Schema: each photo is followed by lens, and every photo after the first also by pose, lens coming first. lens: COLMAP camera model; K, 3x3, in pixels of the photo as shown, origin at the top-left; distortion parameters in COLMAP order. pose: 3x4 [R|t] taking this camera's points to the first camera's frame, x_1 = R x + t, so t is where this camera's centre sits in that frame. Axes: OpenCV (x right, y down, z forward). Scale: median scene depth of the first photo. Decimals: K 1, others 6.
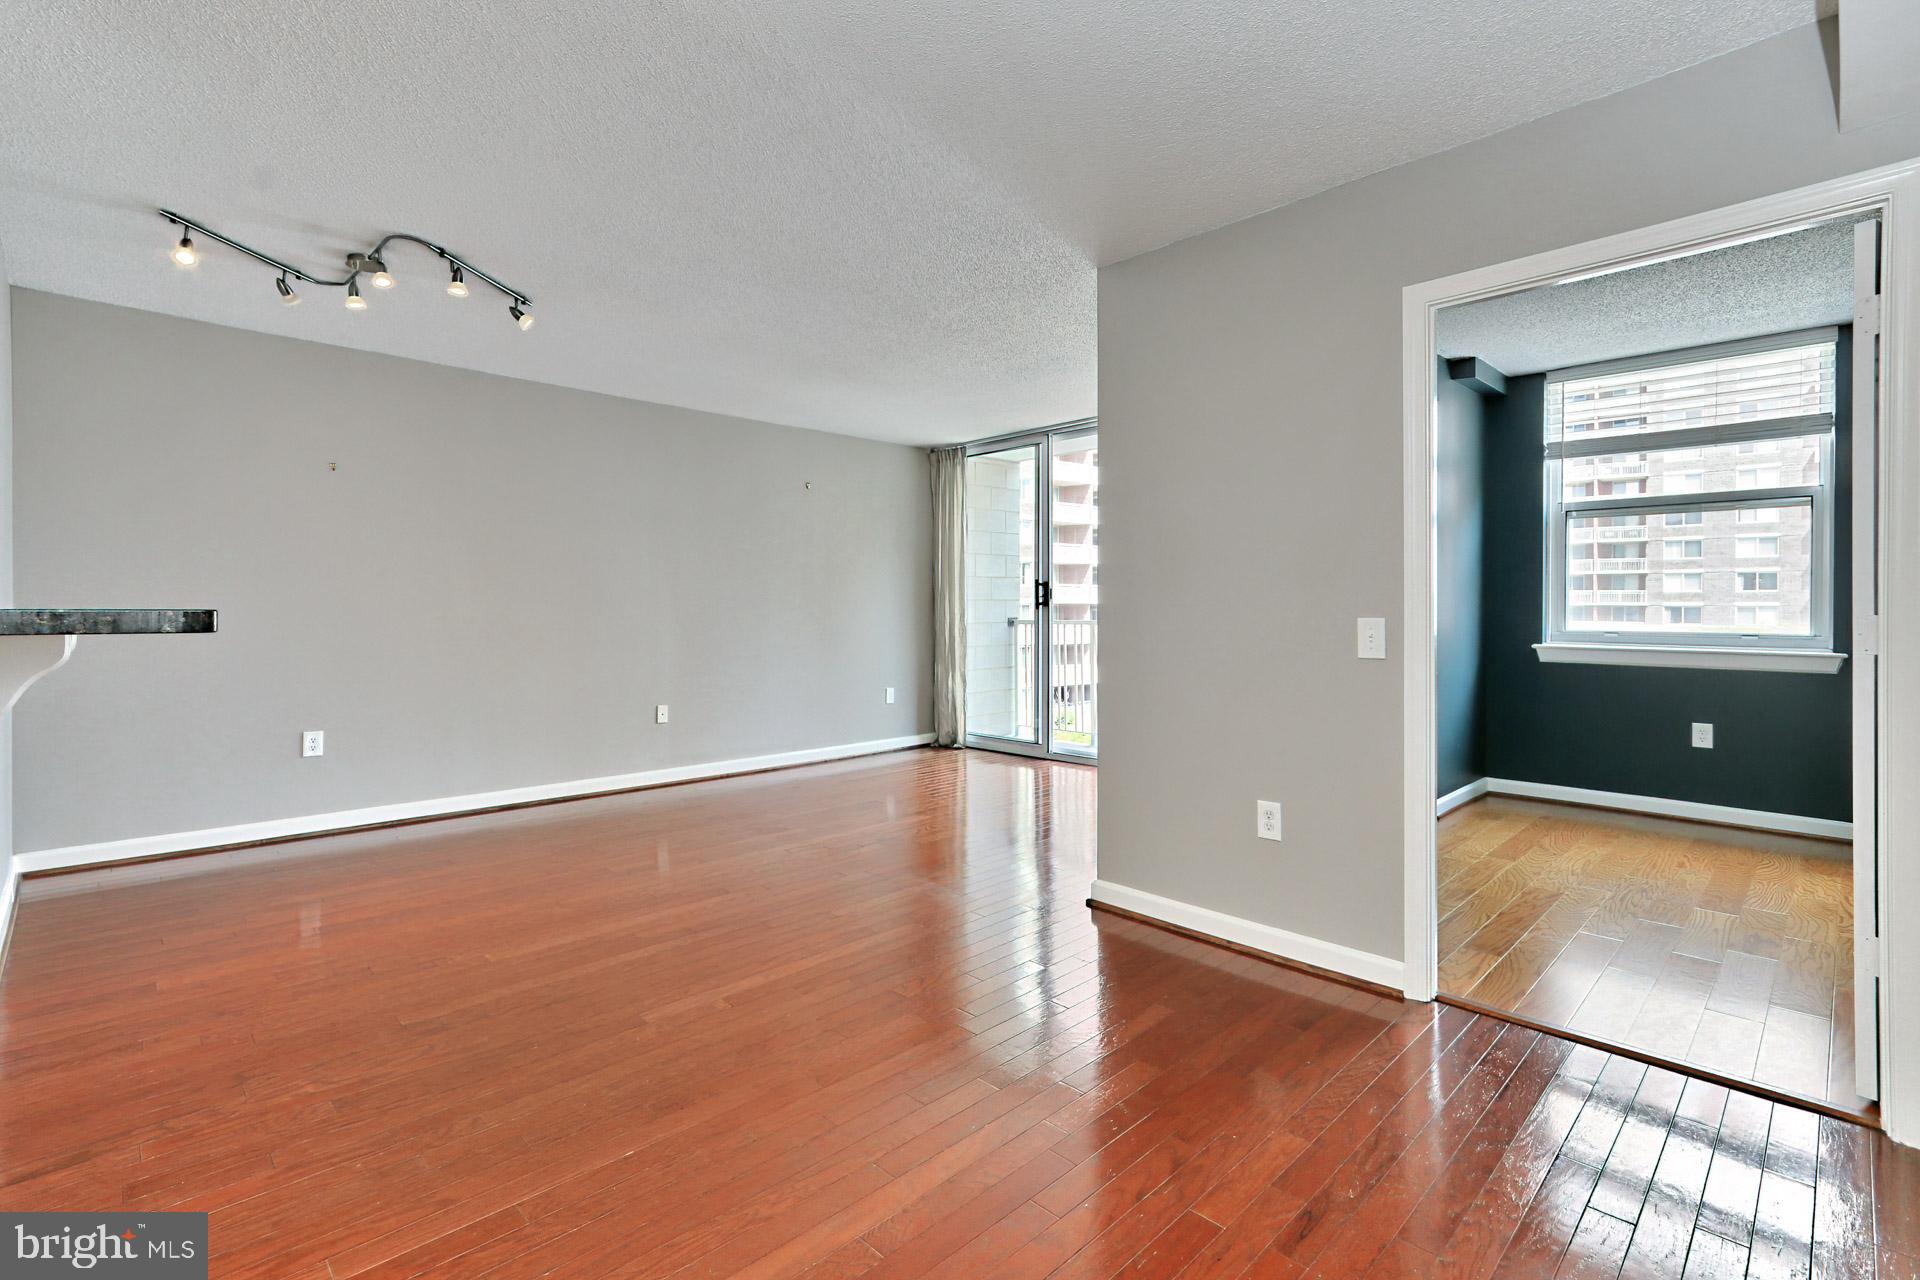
lens RADIAL K [[868.2, 0, 985.7], [0, 868.2, 606.4], [0, 0, 1]] dist [-0.013508, 0.000144]
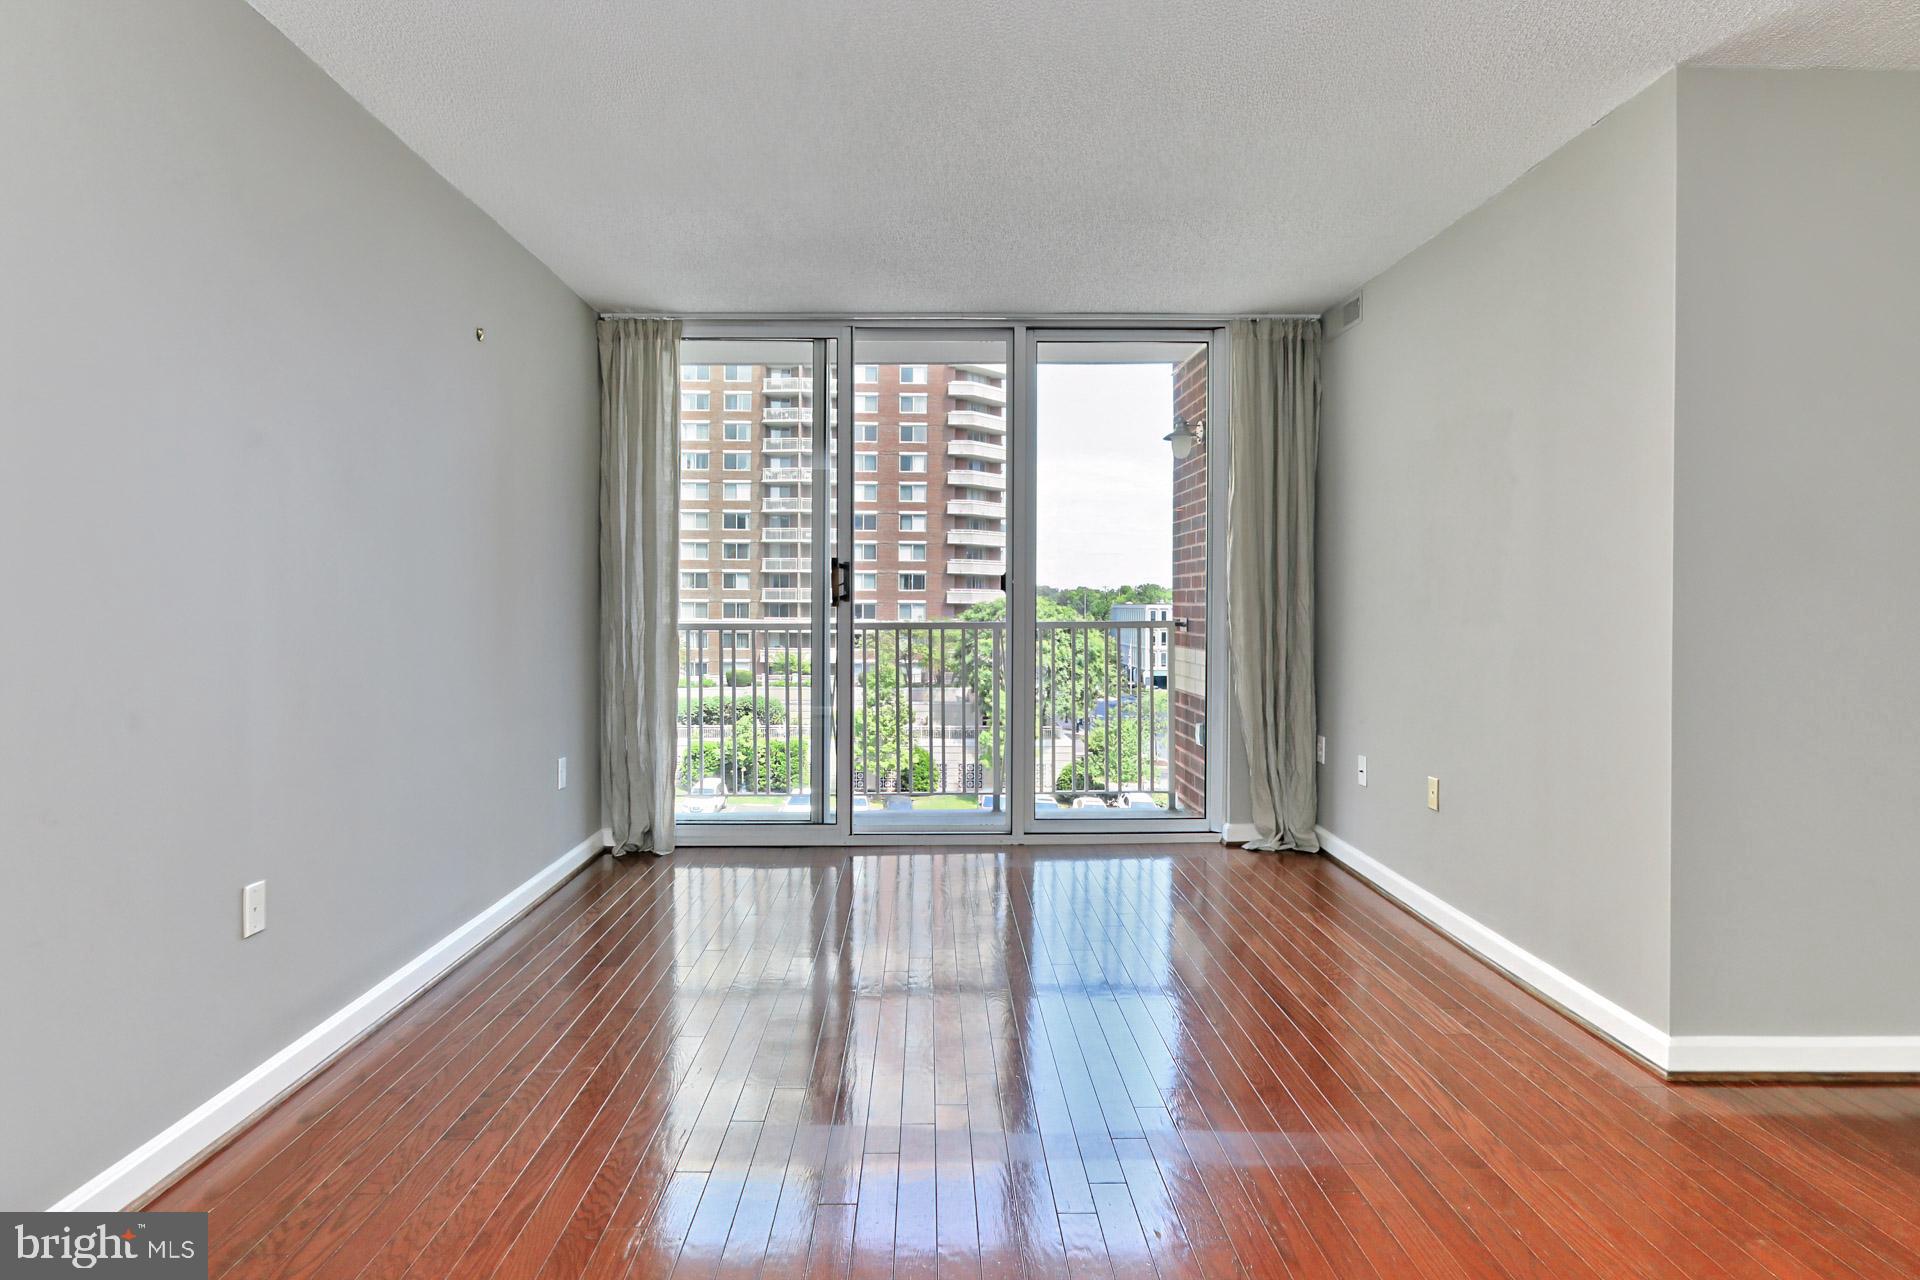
lens RADIAL K [[1014.2, 0, 942.3], [0, 1014.2, 598.8], [0, 0, 1]] dist [0.022692, -0.000545]
pose [[0.703320, 0.006491, 0.710844, -0.399582], [-0.003707, 0.999978, -0.005463, 0.001440], [-0.710864, 0.001208, 0.703329, 0.436399]]
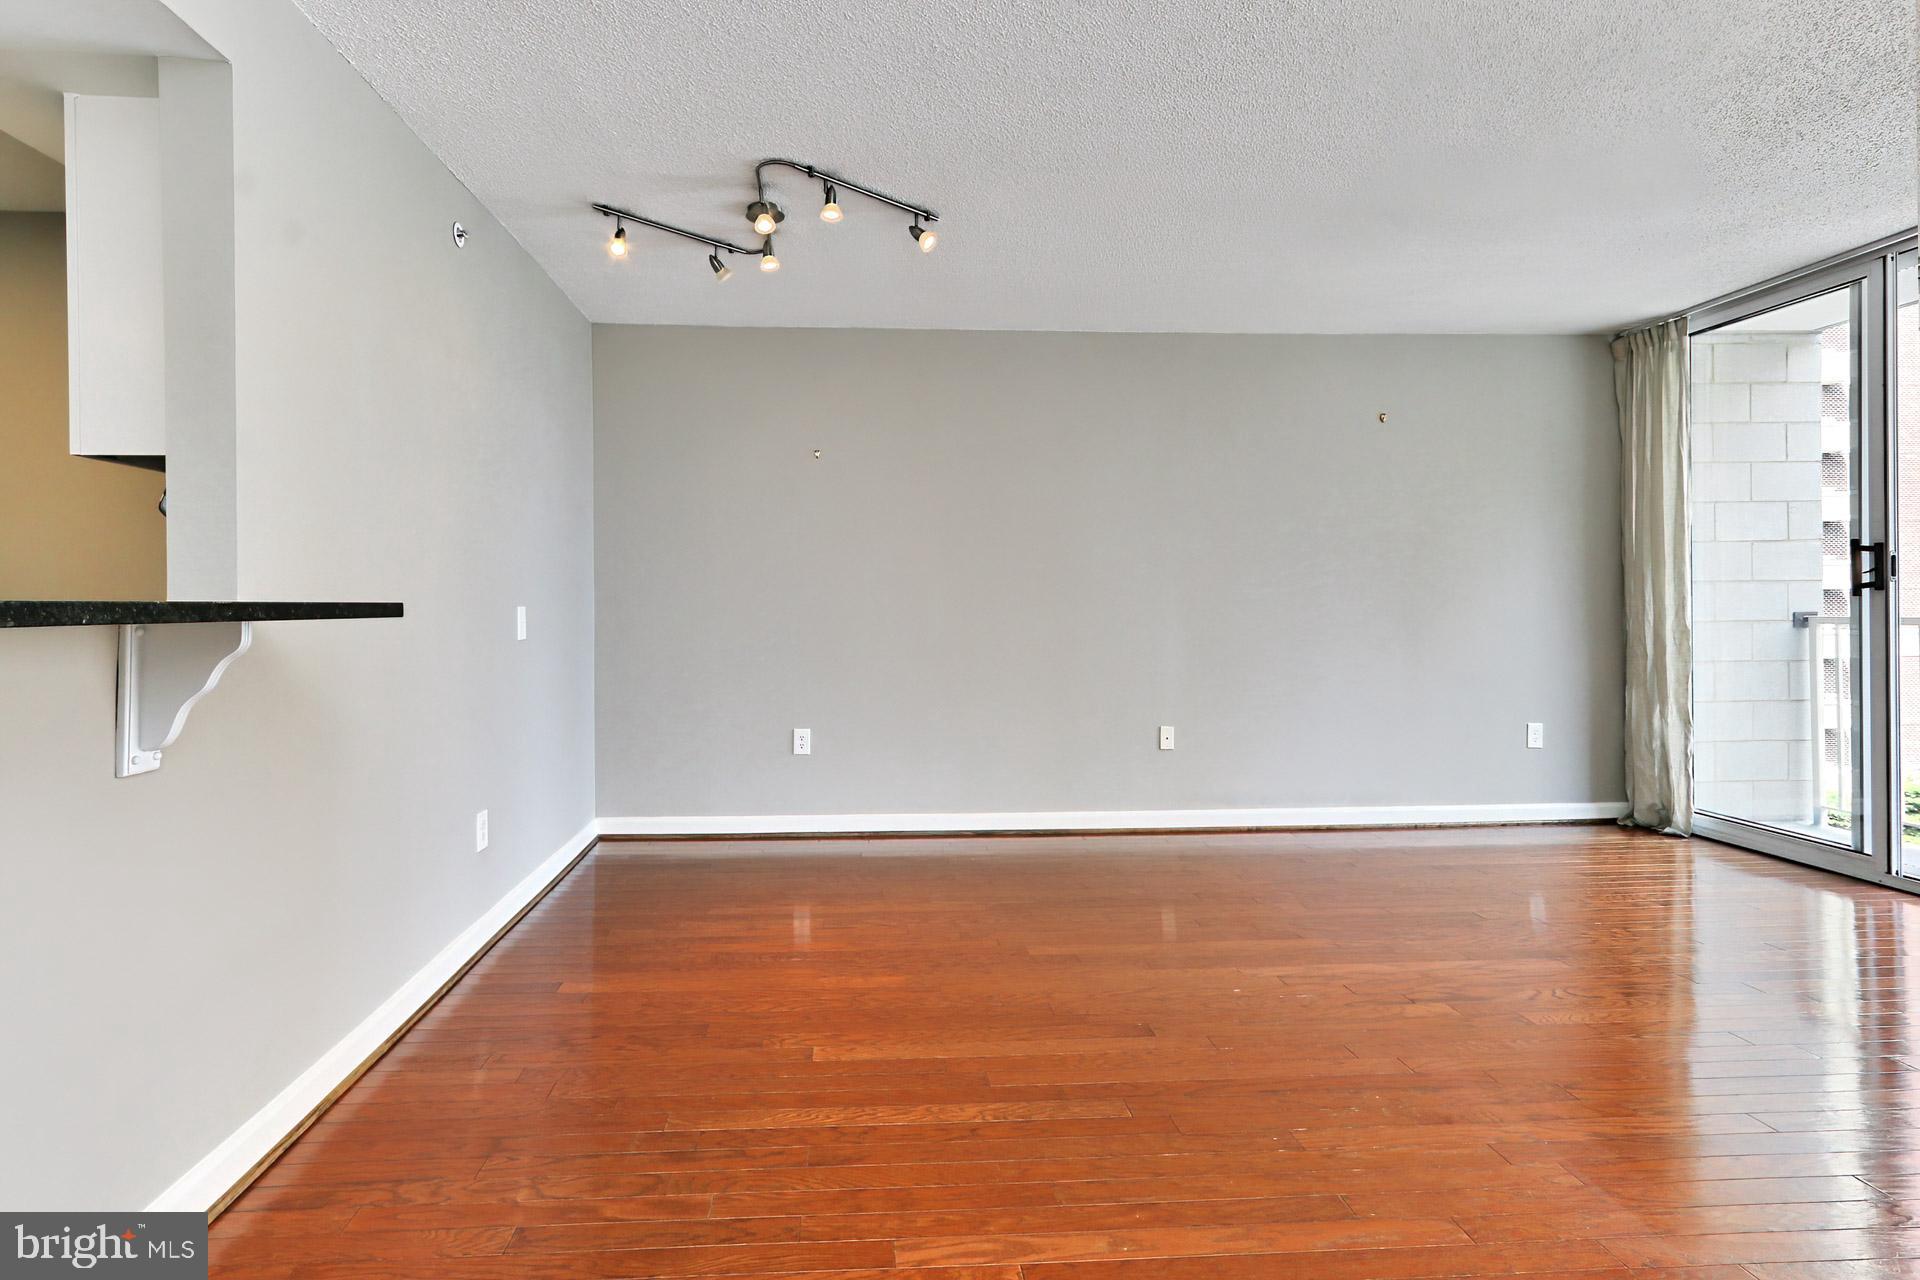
lens RADIAL K [[967.9, 0, 912.7], [0, 967.9, 600.6], [0, 0, 1]] dist [0.007229, -0.001789]
pose [[0.740286, -0.007940, -0.672245, 0.031682], [0.008391, 0.999961, -0.002571, 0.002830], [0.672239, -0.003738, 0.740325, 0.180178]]
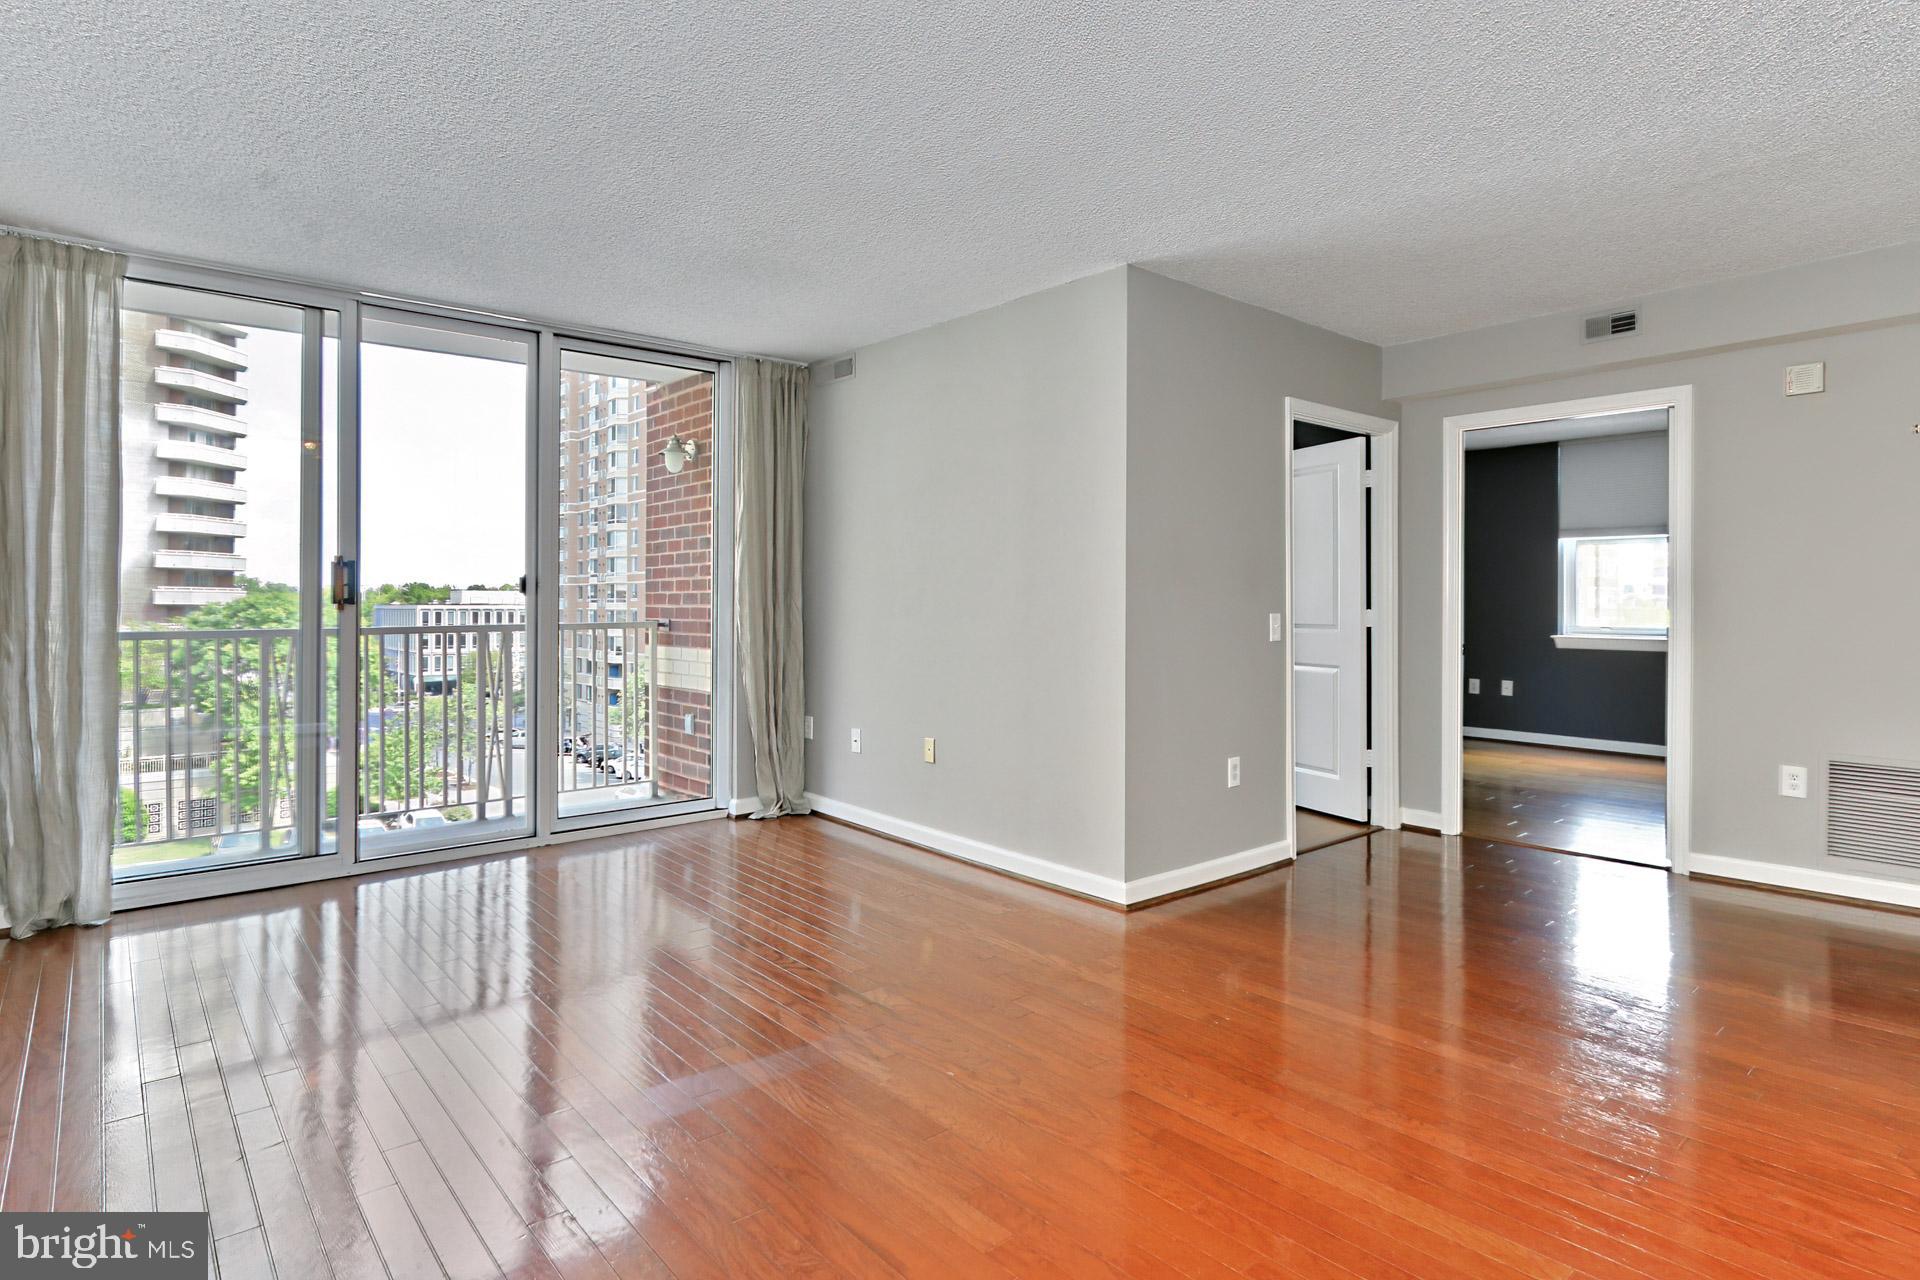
lens RADIAL K [[1014.2, 0, 891.0], [0, 1014.2, 596.1], [0, 0, 1]] dist [0.022692, -0.000545]
pose [[0.140046, 0.010359, 0.990091, -0.534443], [-0.001228, 0.999946, -0.010289, 0.000692], [-0.990144, 0.000225, 0.140051, 0.558426]]
